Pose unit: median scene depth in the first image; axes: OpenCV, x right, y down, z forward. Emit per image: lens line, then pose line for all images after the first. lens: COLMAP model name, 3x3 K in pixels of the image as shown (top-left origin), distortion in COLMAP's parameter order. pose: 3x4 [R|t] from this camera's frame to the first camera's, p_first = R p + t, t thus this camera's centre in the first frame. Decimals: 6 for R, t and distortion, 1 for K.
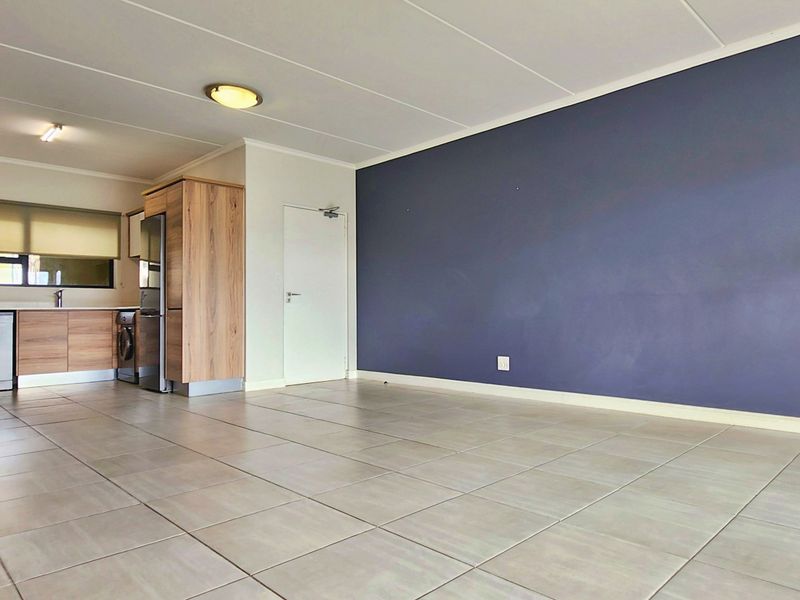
lens RADIAL K [[531.4, 0, 403.1], [0, 531.4, 318.7], [0, 0, 1]] dist [0.047029, -0.000284]
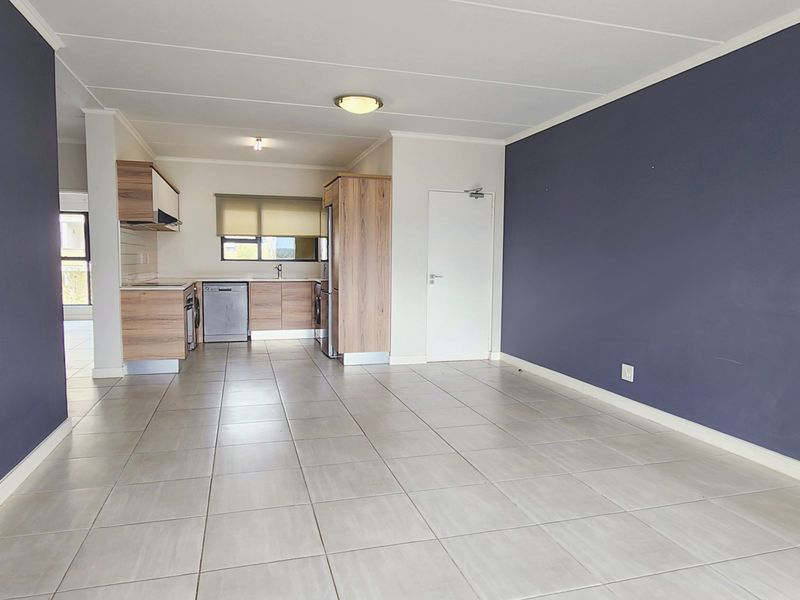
lens RADIAL K [[525.7, 0, 400.0], [0, 525.7, 300.0], [0, 0, 1]] dist [0.072653, 0.000406]
pose [[0.877663, 0.049724, -0.476692, 0.227898], [-0.009125, 0.996157, 0.087110, -0.089400], [0.479192, -0.072103, 0.874744, 0.060270]]
